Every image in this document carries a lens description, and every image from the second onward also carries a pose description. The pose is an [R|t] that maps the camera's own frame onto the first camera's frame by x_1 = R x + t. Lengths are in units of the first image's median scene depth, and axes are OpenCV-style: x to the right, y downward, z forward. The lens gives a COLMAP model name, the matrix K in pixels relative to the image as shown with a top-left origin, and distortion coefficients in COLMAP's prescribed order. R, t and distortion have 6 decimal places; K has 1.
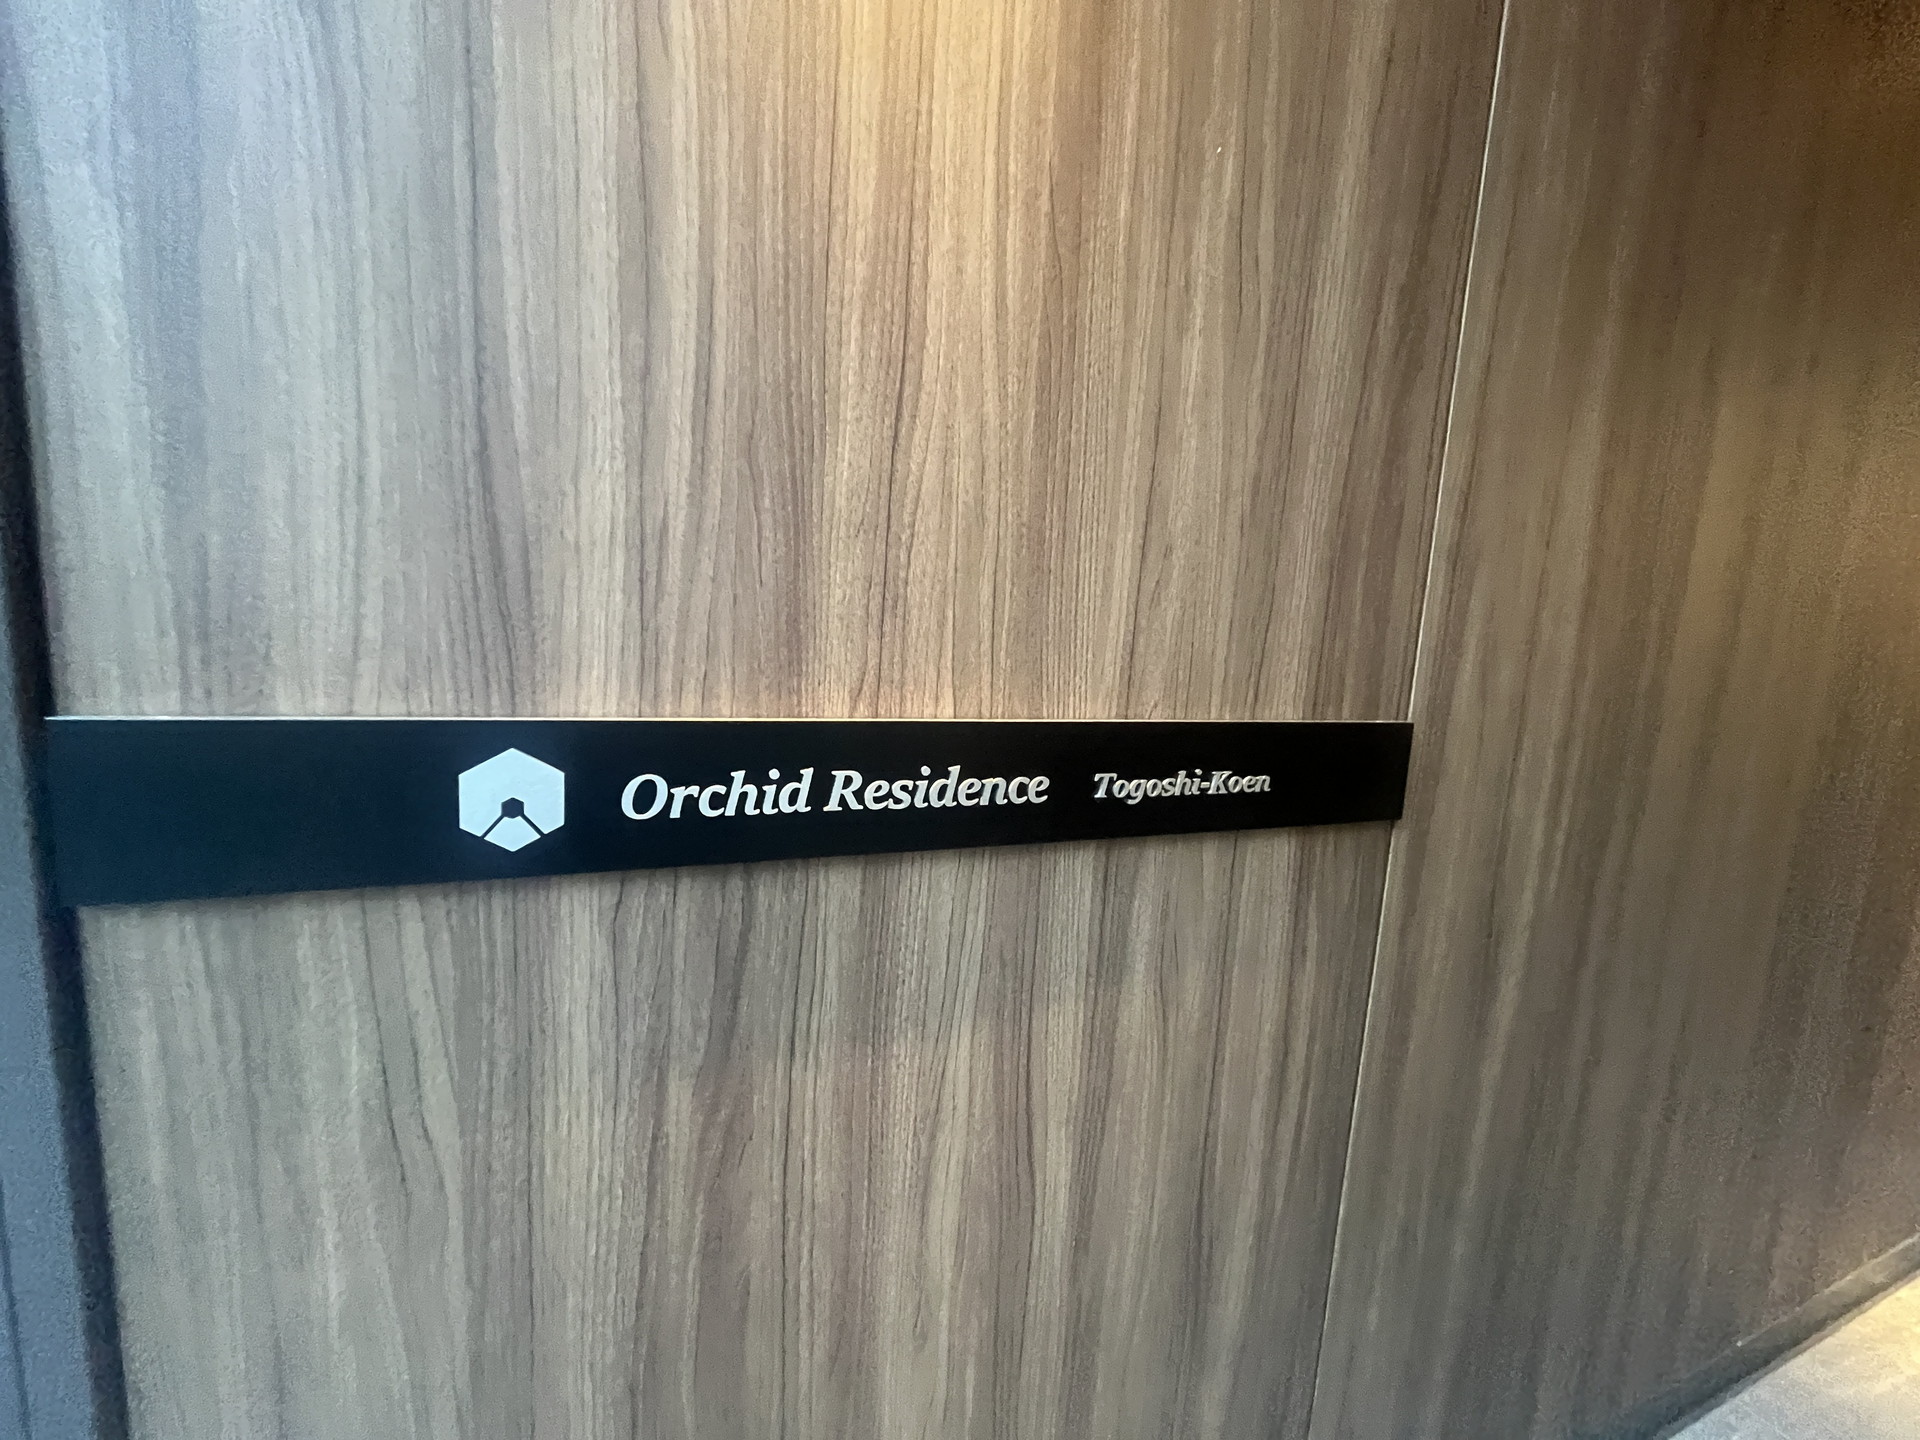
lens RADIAL K [[774.9, 0, 951.9], [0, 774.9, 718.1], [0, 0, 1]] dist [0.000407, 0.000102]
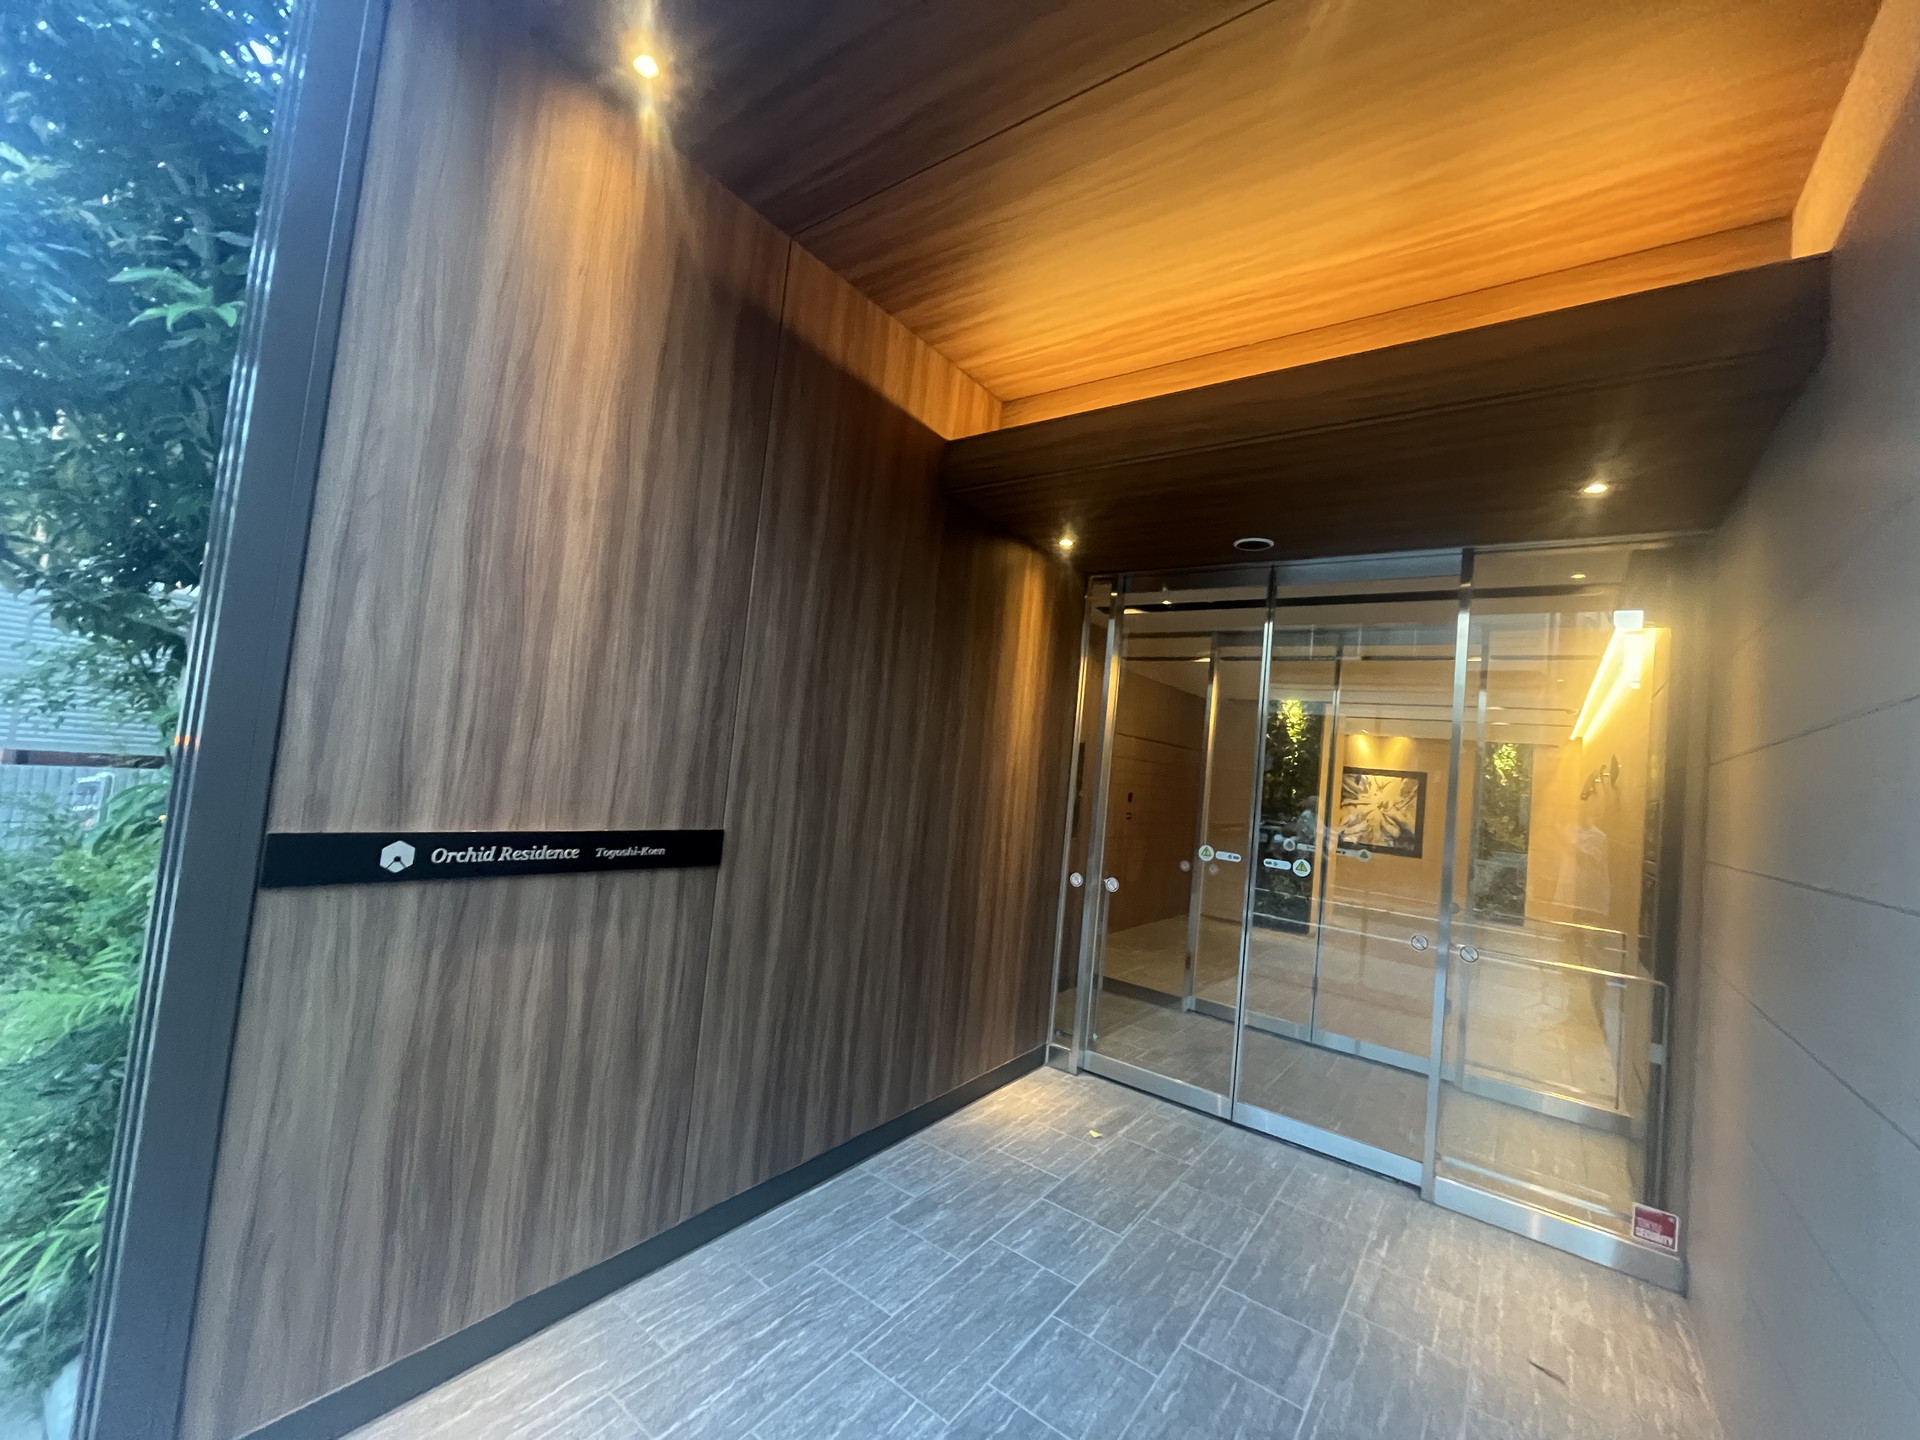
lens RADIAL K [[774.9, 0, 951.9], [0, 774.9, 718.1], [0, 0, 1]] dist [0.000407, 0.000102]
pose [[0.860088, 0.056261, 0.507033, -0.193241], [0.021548, 0.989006, -0.146295, 0.044795], [-0.509690, 0.136752, 0.849421, -2.452106]]
